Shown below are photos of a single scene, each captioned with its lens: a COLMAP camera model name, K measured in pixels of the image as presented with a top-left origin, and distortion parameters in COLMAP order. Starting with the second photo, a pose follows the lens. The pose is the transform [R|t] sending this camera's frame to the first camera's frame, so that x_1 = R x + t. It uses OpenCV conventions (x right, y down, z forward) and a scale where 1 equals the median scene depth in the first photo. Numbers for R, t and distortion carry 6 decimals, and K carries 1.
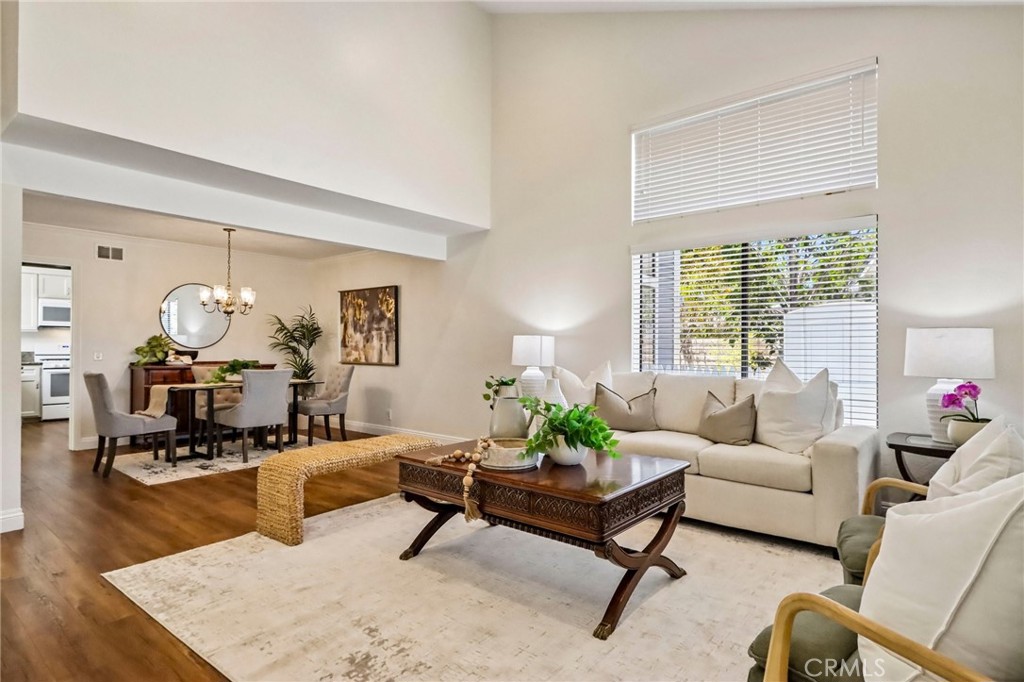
lens RADIAL K [[560.9, 0, 512.0], [0, 560.9, 341.0], [0, 0, 1]] dist [0.000810, 0.000488]
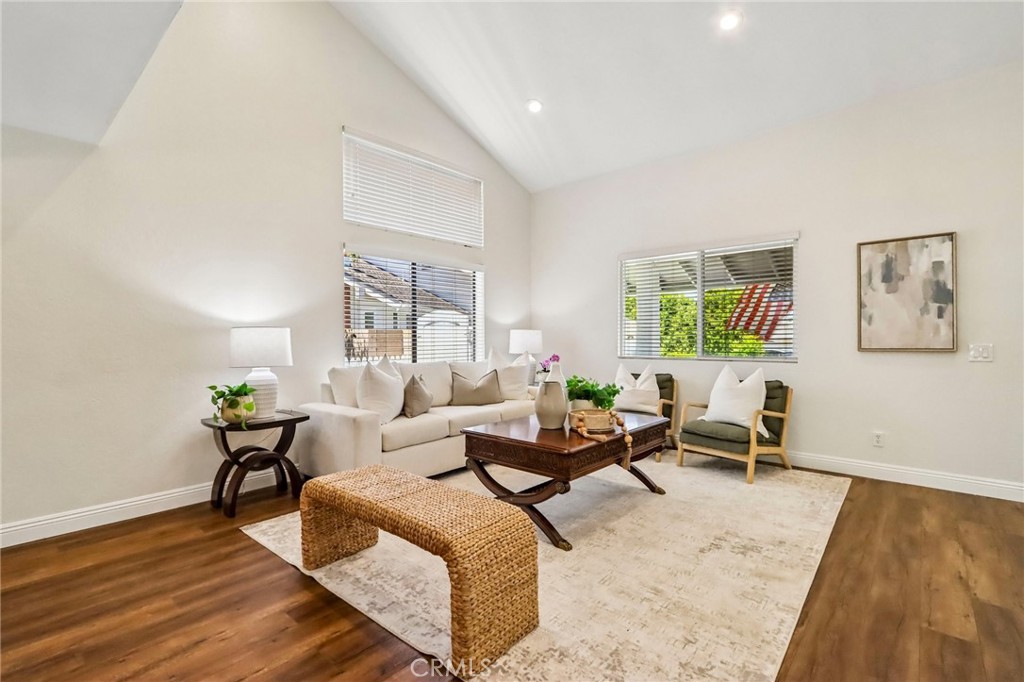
lens RADIAL K [[475.5, 0, 512.0], [0, 475.5, 341.0], [0, 0, 1]] dist [0.000410, -0.000353]
pose [[0.013627, -0.006954, 0.999883, -1.114926], [0.000857, 0.999976, 0.006943, 0.007200], [-0.999907, 0.000762, 0.013633, 1.156970]]
